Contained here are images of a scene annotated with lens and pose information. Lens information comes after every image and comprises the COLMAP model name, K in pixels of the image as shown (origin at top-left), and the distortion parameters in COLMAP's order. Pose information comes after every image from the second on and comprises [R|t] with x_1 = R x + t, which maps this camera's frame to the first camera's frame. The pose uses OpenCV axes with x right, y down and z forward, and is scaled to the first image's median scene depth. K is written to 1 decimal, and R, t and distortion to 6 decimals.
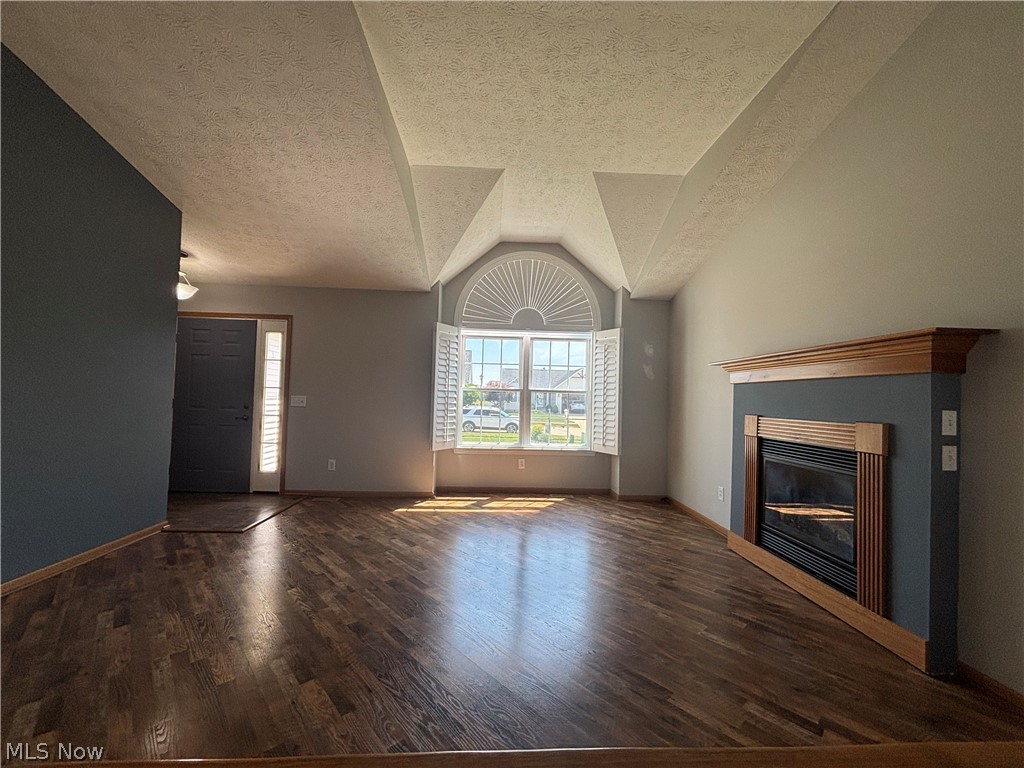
lens RADIAL K [[409.0, 0, 509.7], [0, 409.0, 388.3], [0, 0, 1]] dist [0.000936, -0.000076]
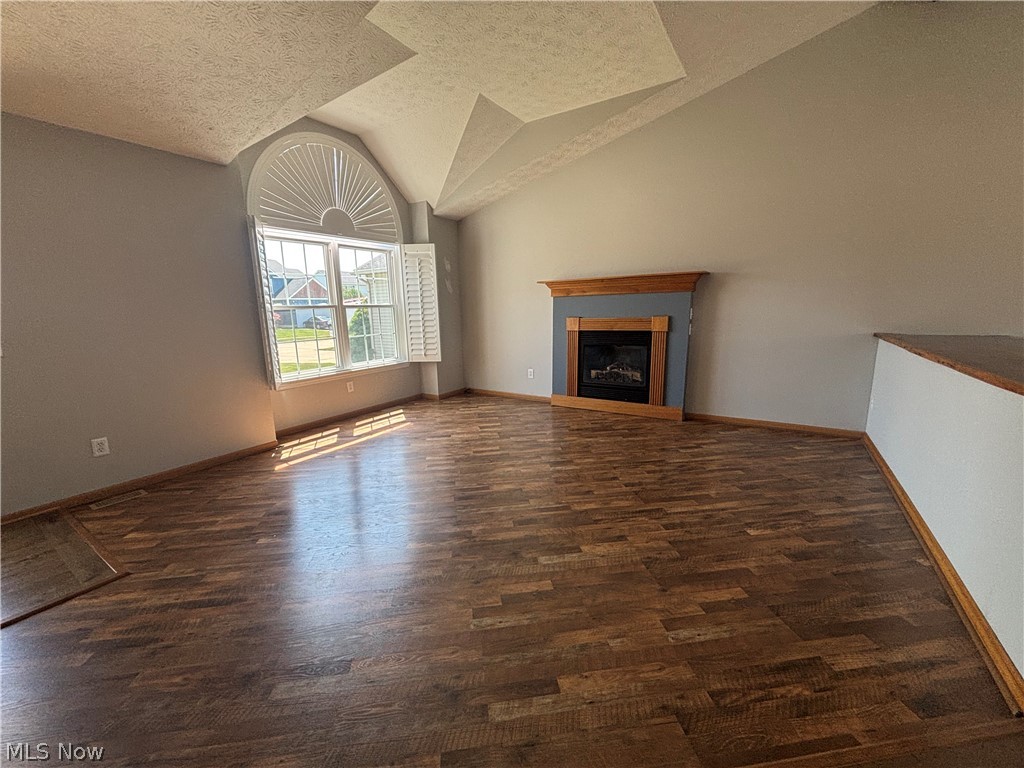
lens RADIAL K [[409.0, 0, 515.2], [0, 409.0, 382.7], [0, 0, 1]] dist [0.000936, -0.000076]
pose [[0.576942, -0.187567, 0.794957, -0.521343], [0.018751, 0.976061, 0.216689, -0.019887], [-0.816570, -0.110110, 0.566647, 0.176517]]
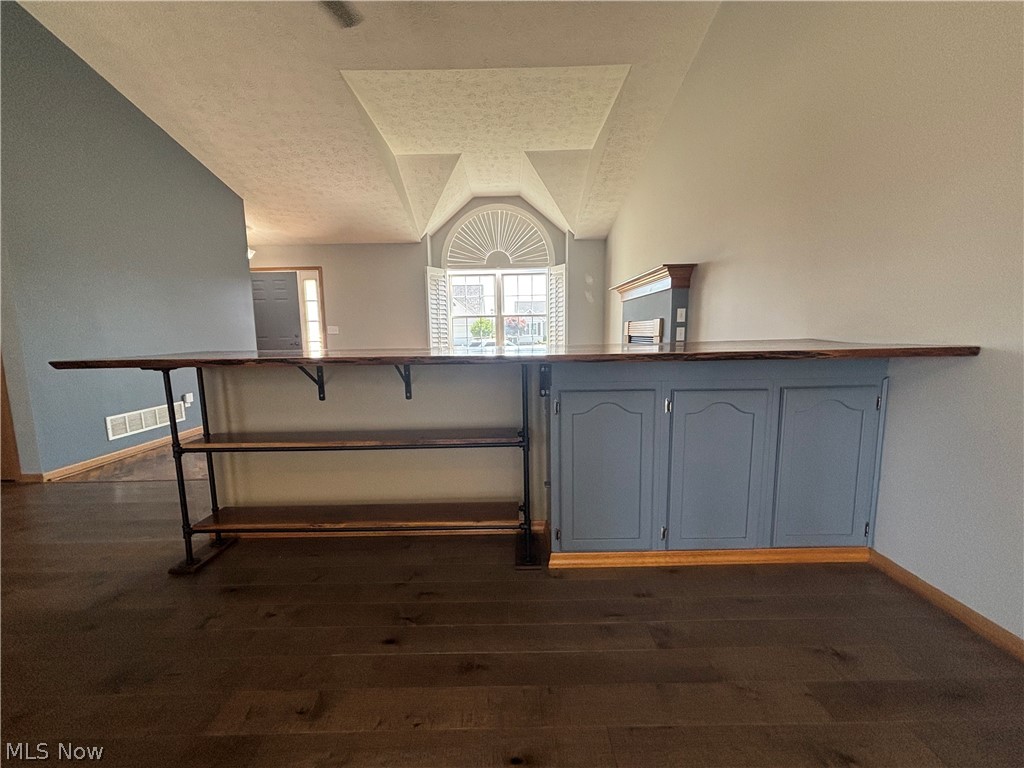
lens RADIAL K [[409.0, 0, 510.6], [0, 409.0, 390.2], [0, 0, 1]] dist [0.000936, -0.000076]
pose [[0.998347, -0.037887, -0.043207, 0.133137], [0.044434, 0.985736, 0.162326, 0.031991], [0.036441, -0.163977, 0.985791, -0.364622]]
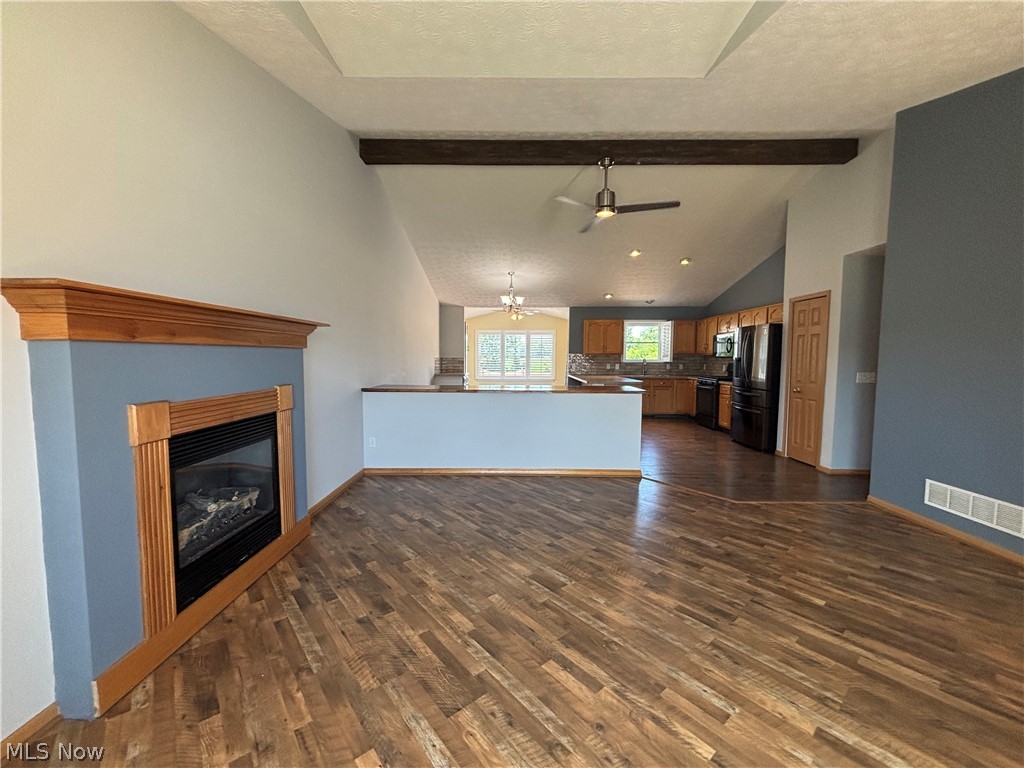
lens RADIAL K [[409.0, 0, 506.8], [0, 409.0, 385.0], [0, 0, 1]] dist [0.000936, -0.000076]
pose [[-0.997135, -0.038525, 0.065105, 0.045519], [-0.035299, 0.998126, 0.049986, -0.001174], [-0.066908, 0.047545, -0.996626, 0.946715]]
